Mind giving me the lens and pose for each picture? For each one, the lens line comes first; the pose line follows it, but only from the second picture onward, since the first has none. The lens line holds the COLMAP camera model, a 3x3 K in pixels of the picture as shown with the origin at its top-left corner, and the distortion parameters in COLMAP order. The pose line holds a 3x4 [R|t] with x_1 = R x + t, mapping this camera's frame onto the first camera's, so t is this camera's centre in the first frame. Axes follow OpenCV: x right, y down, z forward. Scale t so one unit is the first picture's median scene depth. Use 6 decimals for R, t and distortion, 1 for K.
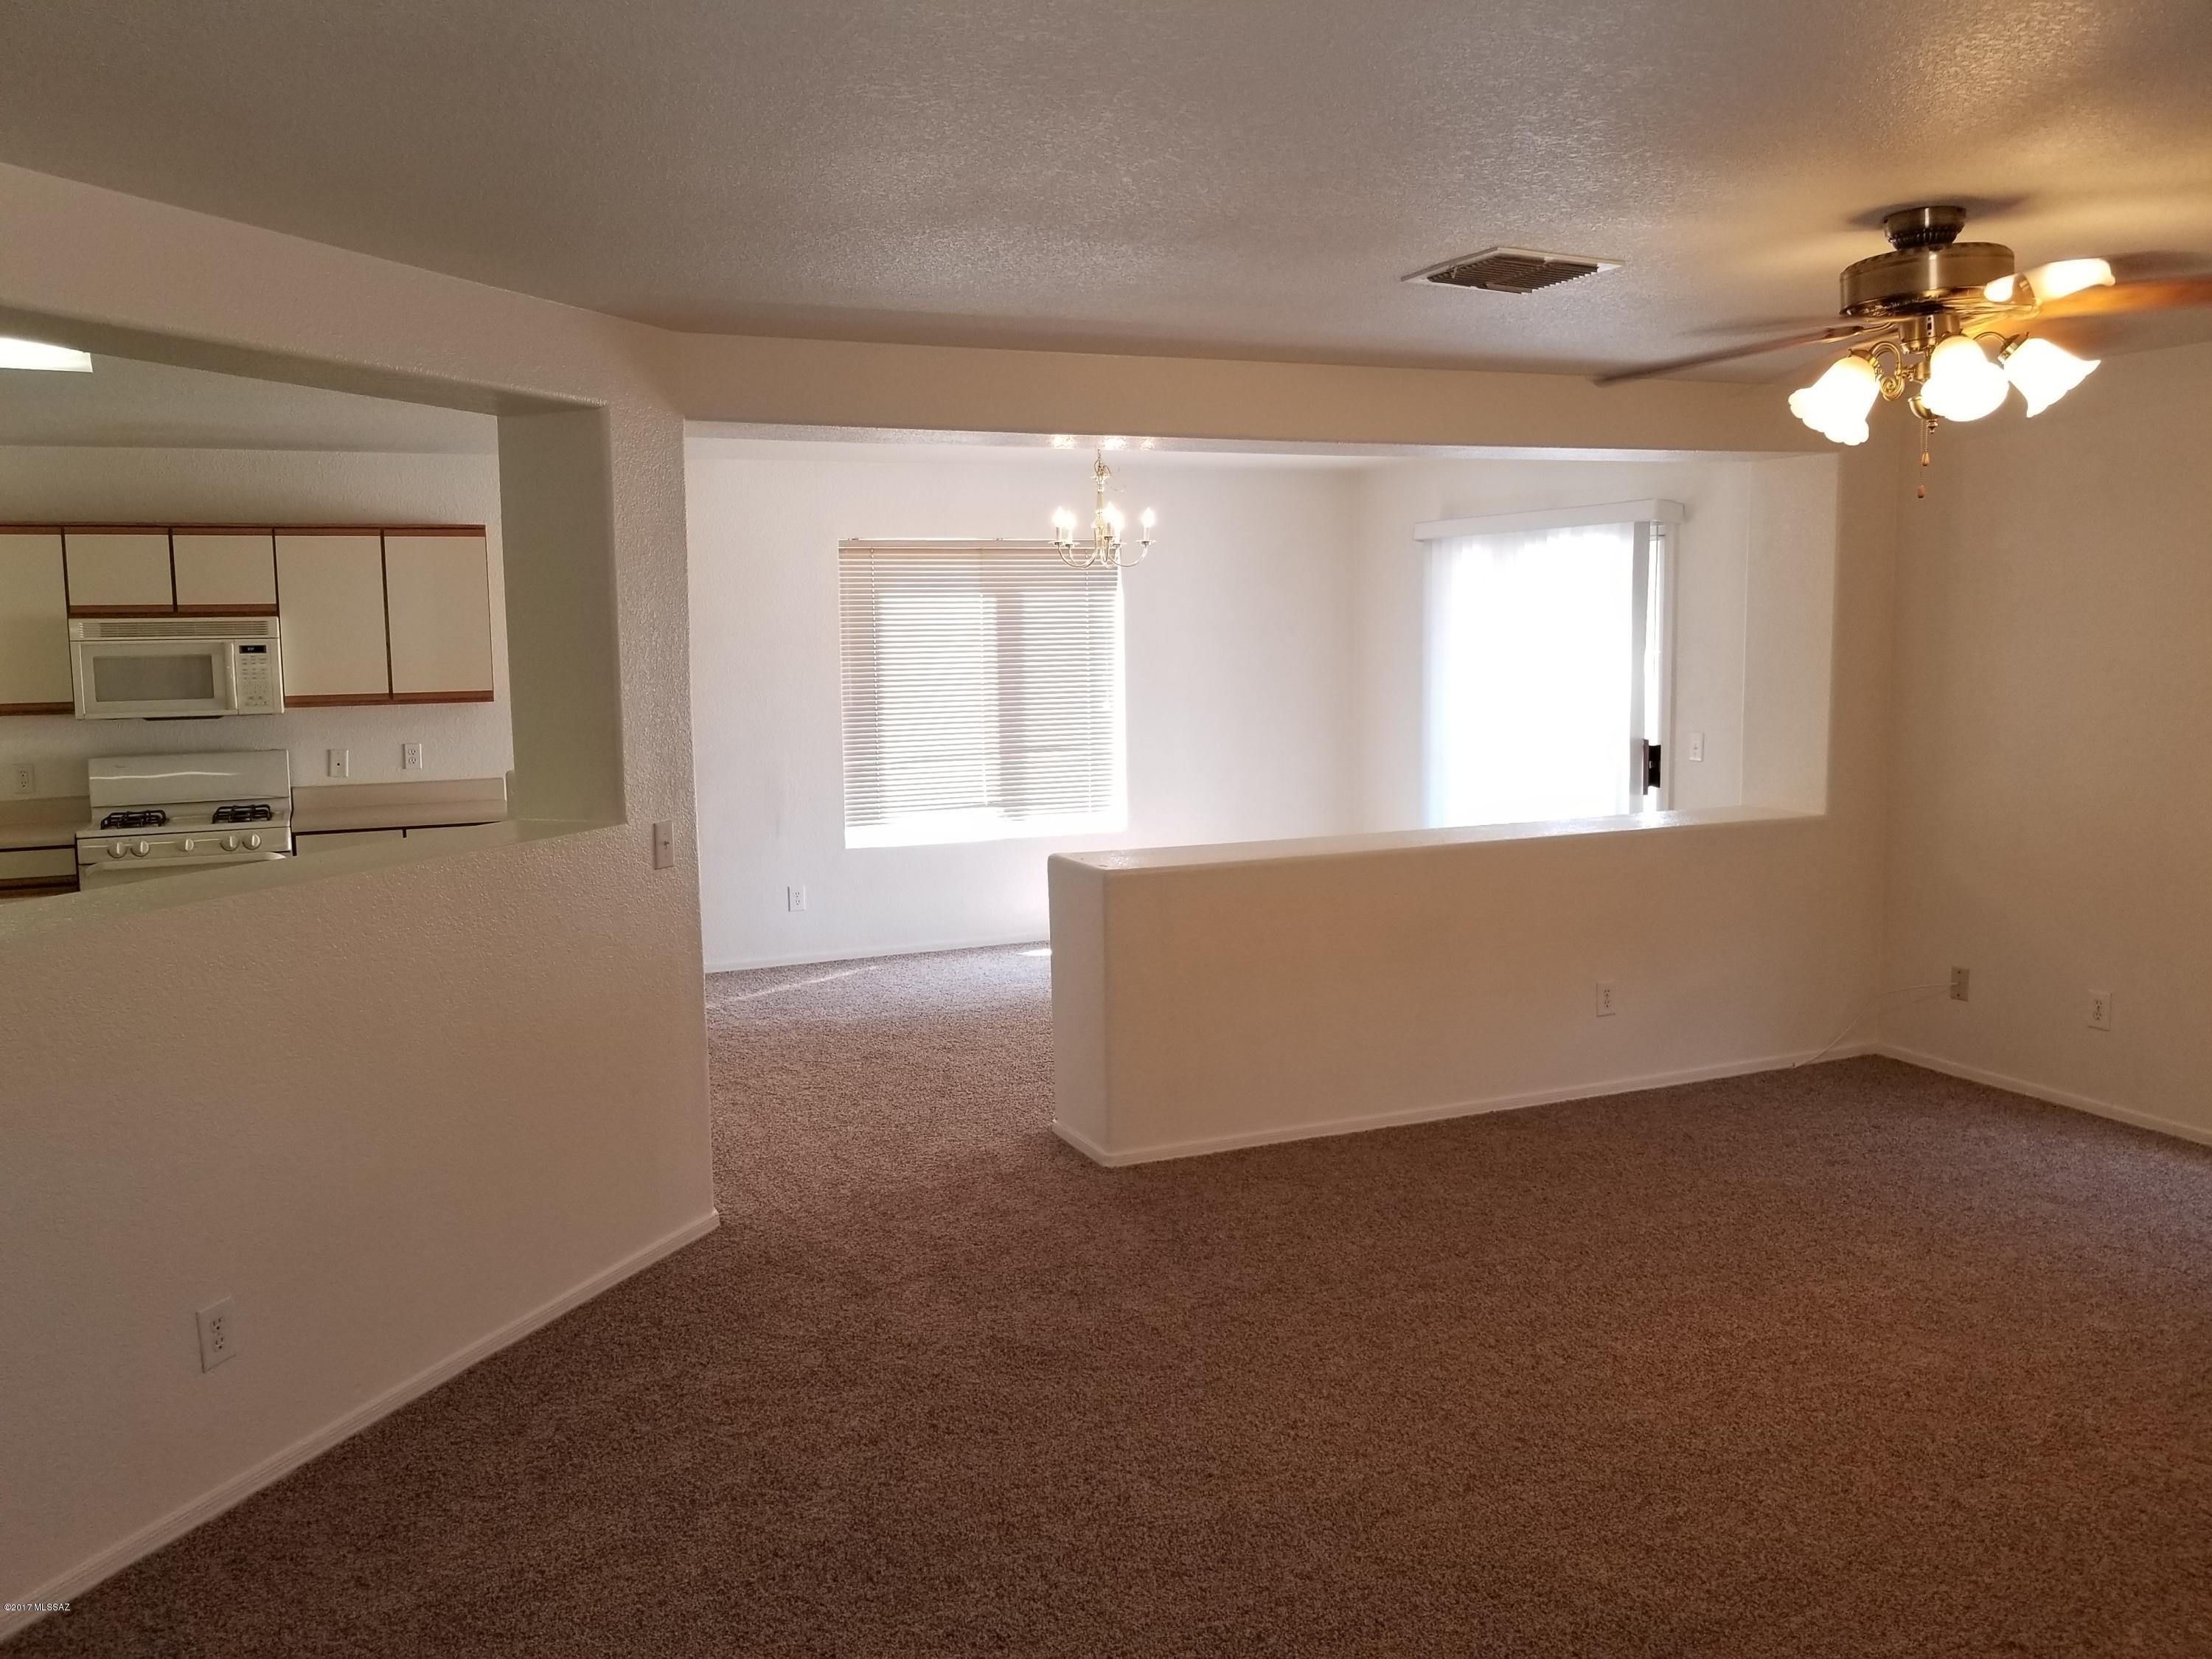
lens RADIAL K [[1759.7, 0, 1106.0], [0, 1759.7, 829.5], [0, 0, 1]] dist [0.007040, -0.036421]
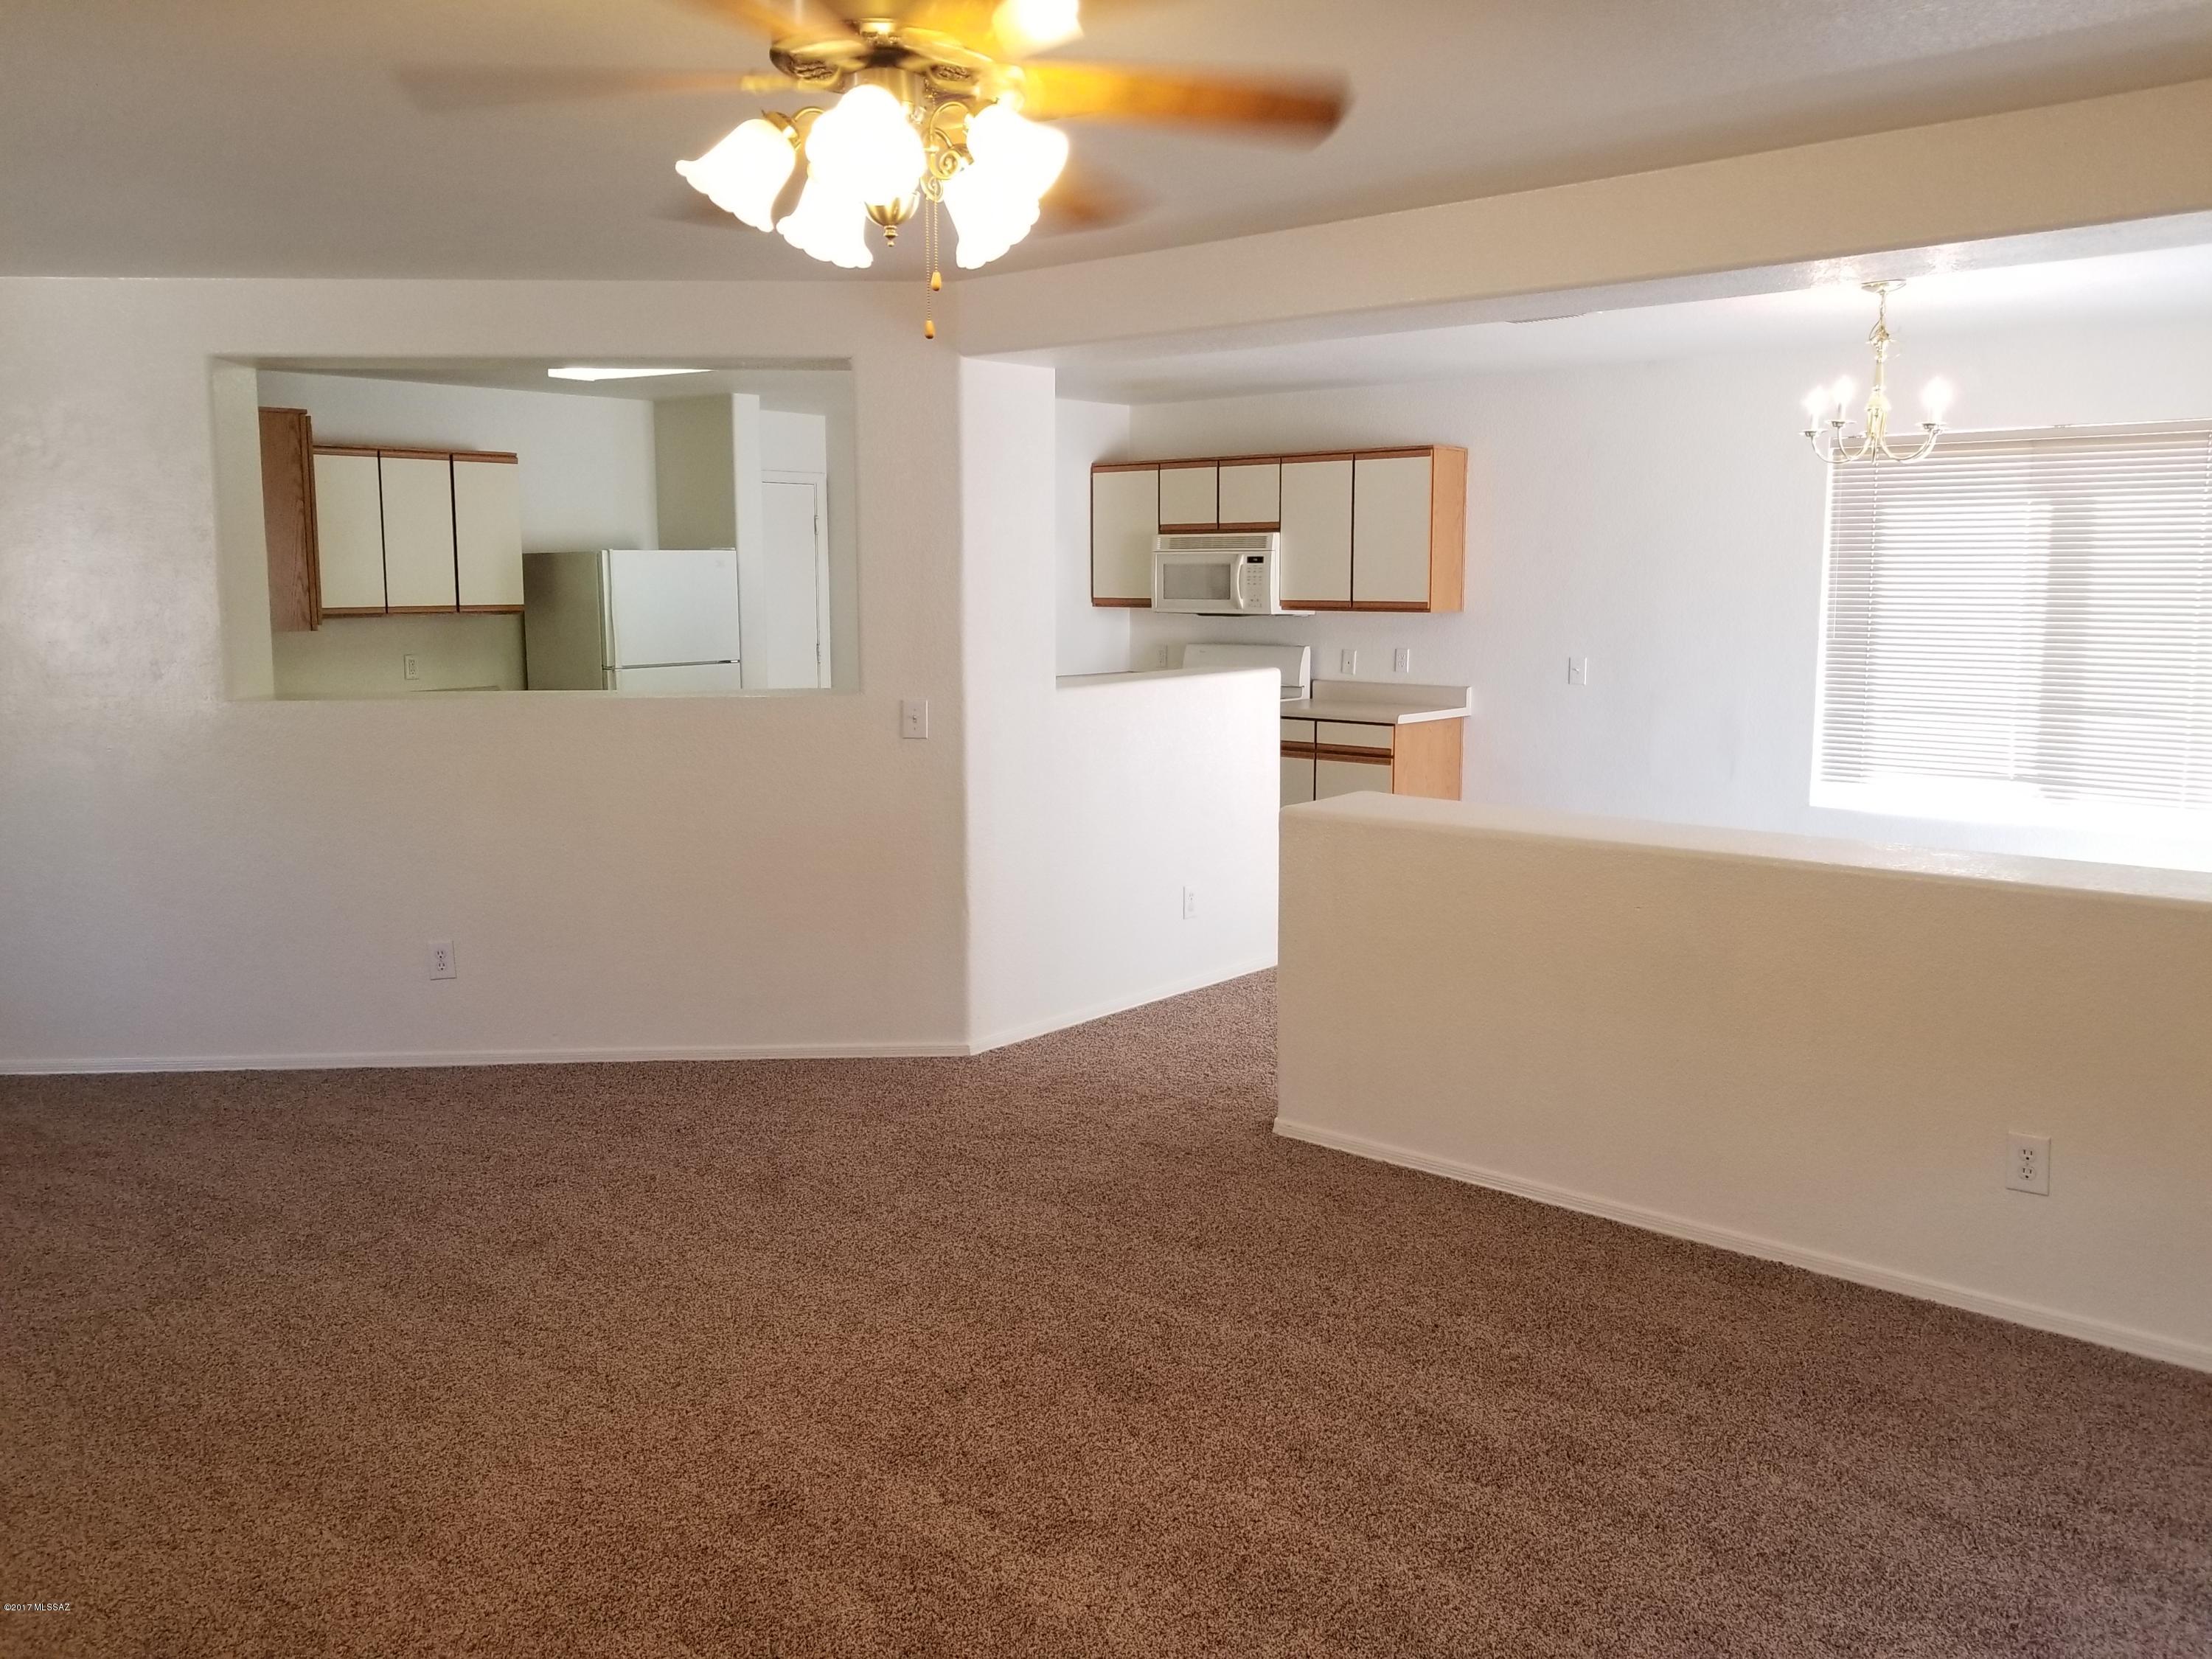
lens RADIAL K [[1759.8, 0, 1059.9], [0, 1759.8, 783.3], [0, 0, 1]] dist [0.007475, -0.009481]
pose [[0.419962, 0.121526, -0.899368, 0.558836], [-0.112538, 0.990319, 0.081266, -0.034292], [0.900537, 0.067084, 0.429572, 0.377792]]
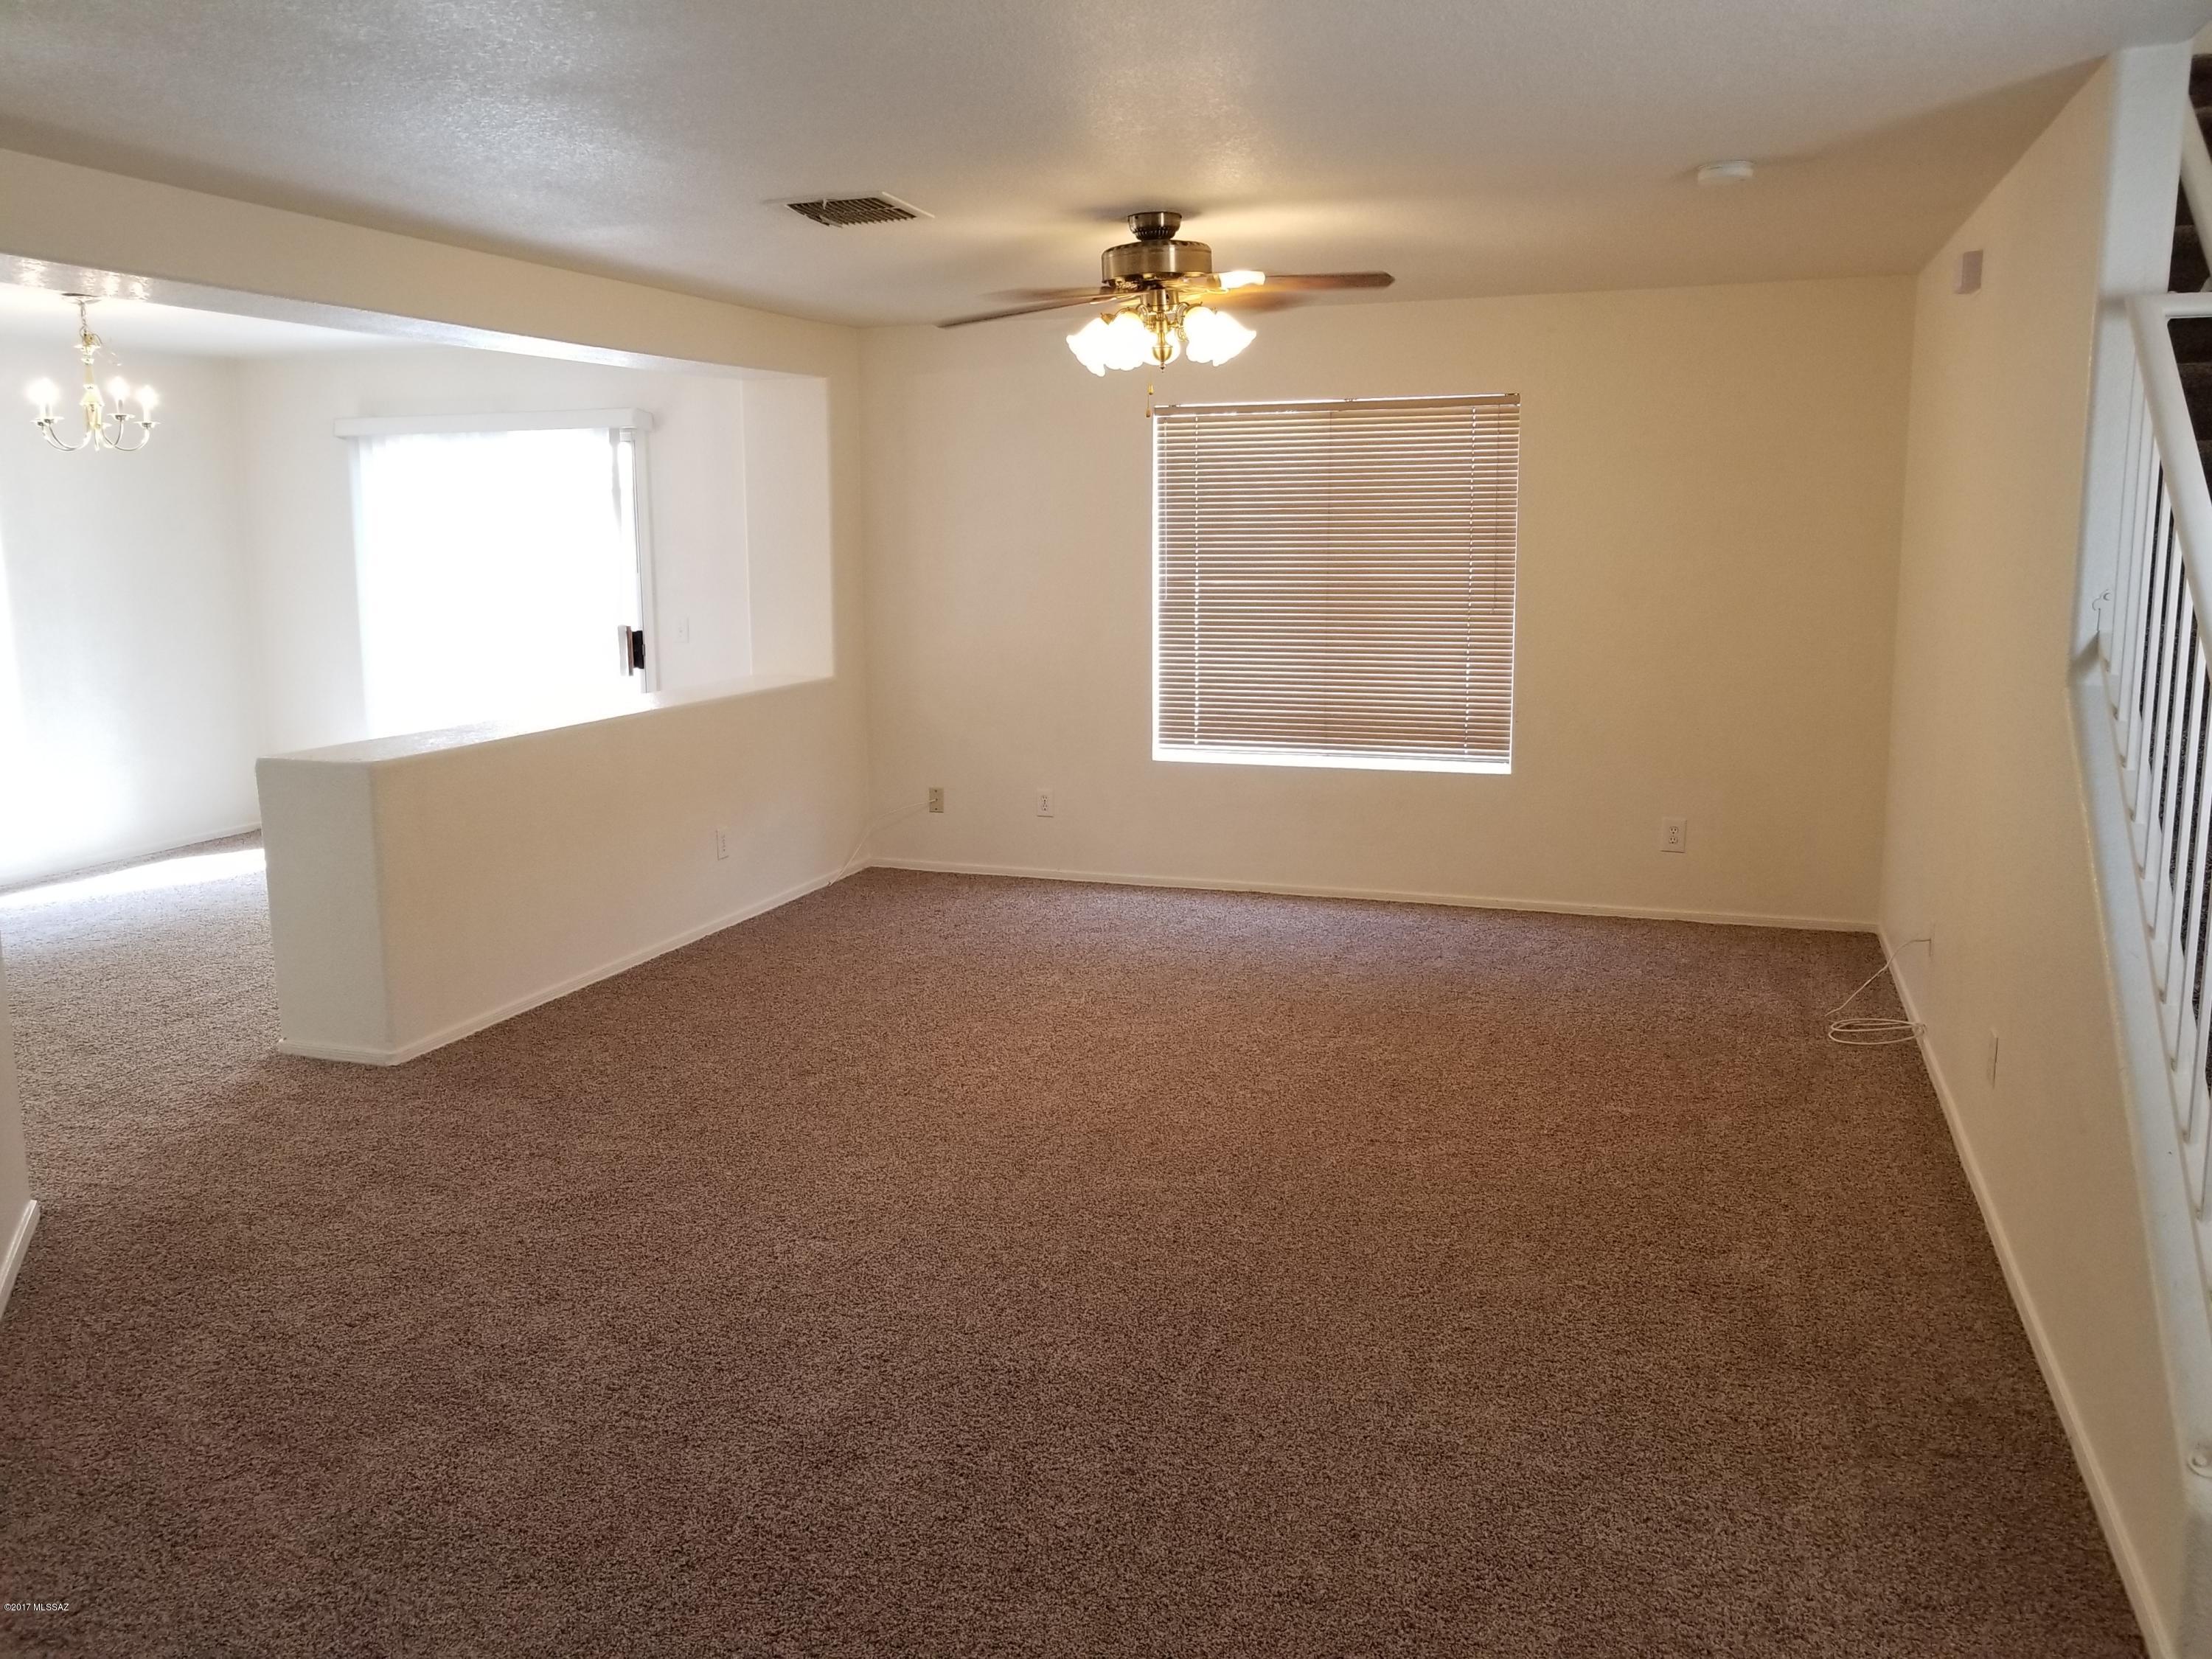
lens RADIAL K [[1724.7, 0, 1108.8], [0, 1724.7, 773.5], [0, 0, 1]] dist [0.020966, -0.002287]
pose [[0.681917, -0.099066, 0.724690, -0.307143], [0.088252, 0.994691, 0.052933, 0.011315], [-0.726086, 0.027859, 0.687039, 0.036056]]
